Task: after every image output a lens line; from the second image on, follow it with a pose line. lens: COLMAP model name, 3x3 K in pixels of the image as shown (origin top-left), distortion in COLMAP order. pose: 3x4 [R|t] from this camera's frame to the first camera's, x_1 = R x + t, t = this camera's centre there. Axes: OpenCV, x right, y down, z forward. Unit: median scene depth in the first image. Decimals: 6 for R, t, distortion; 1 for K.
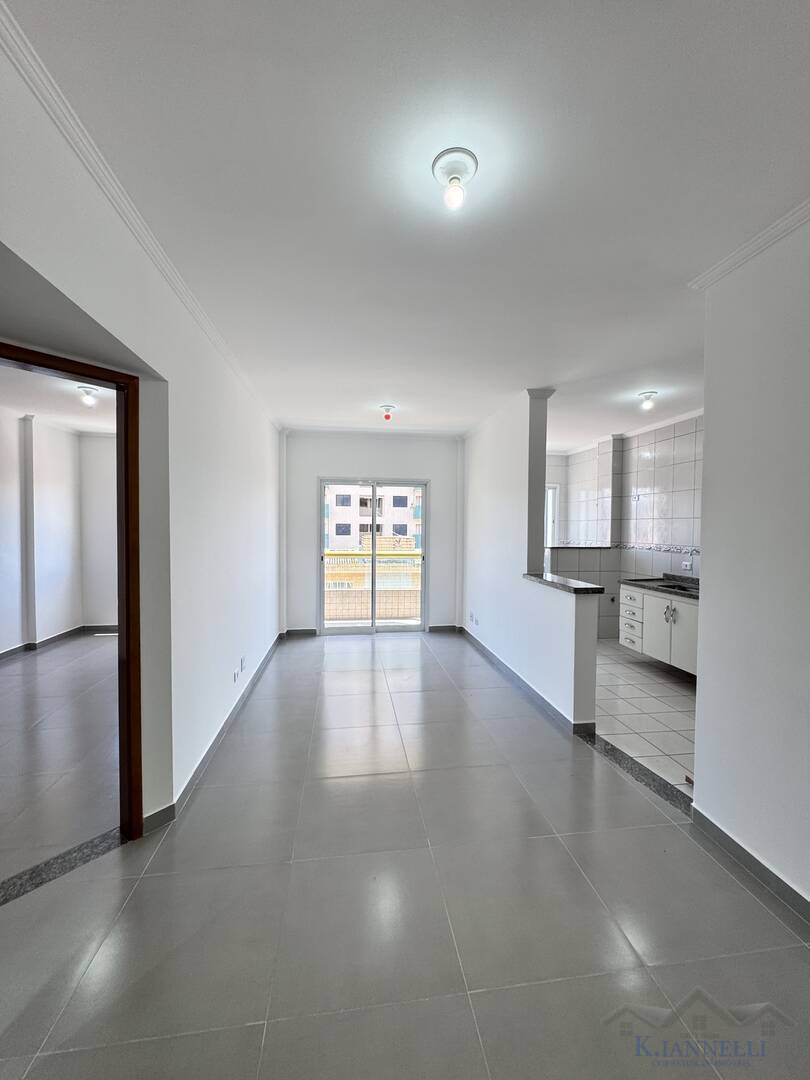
lens RADIAL K [[434.2, 0, 410.5], [0, 434.2, 538.7], [0, 0, 1]] dist [0.013580, -0.003199]
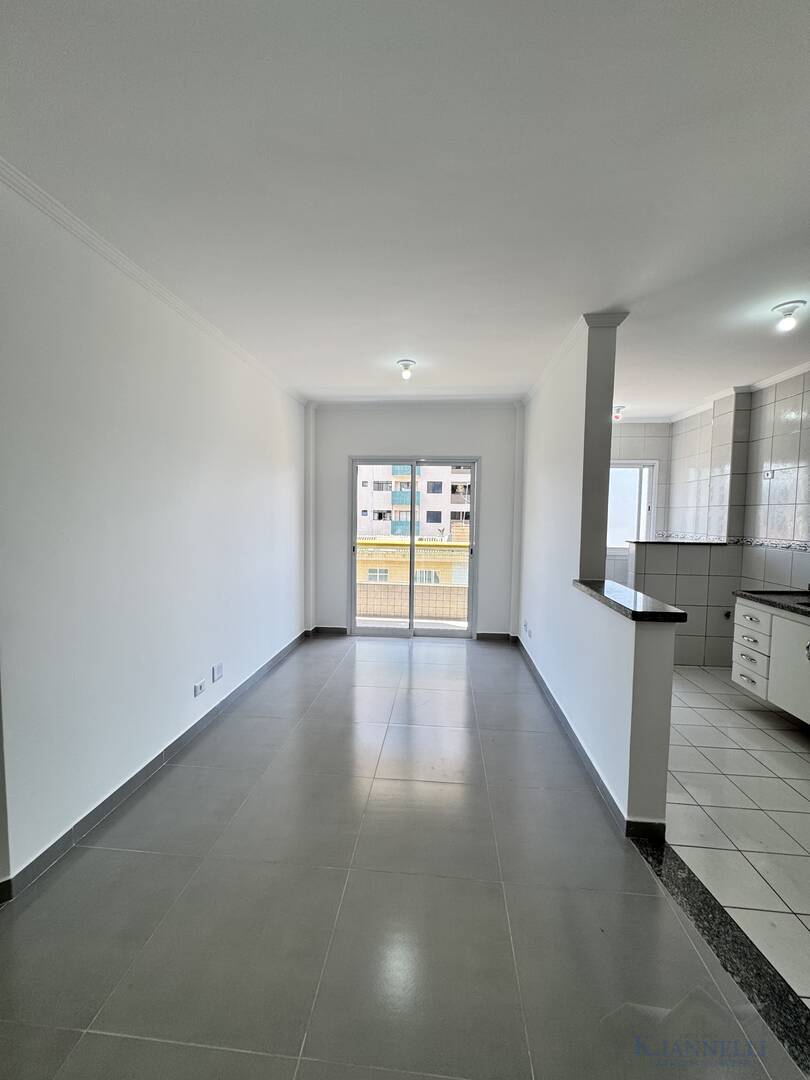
lens RADIAL K [[434.2, 0, 410.4], [0, 434.2, 538.0], [0, 0, 1]] dist [0.013580, -0.003199]
pose [[0.974218, 0.020027, -0.224720, 0.111061], [-0.014018, 0.999501, 0.028302, -0.002979], [0.225175, -0.024422, 0.974012, 0.172828]]
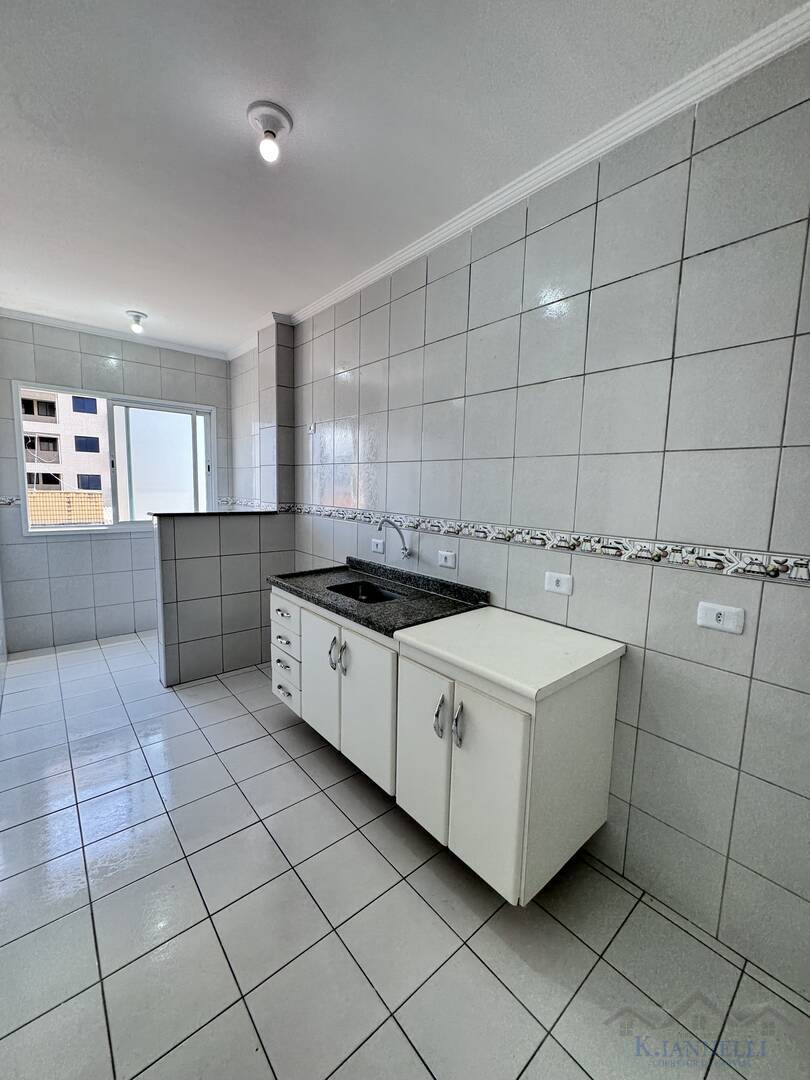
lens RADIAL K [[434.2, 0, 406.3], [0, 434.2, 535.0], [0, 0, 1]] dist [0.013580, -0.003199]
pose [[0.847073, -0.043110, 0.529726, 0.302644], [-0.005606, 0.995925, 0.090014, -0.003612], [-0.531447, -0.079218, 0.843379, 0.415145]]
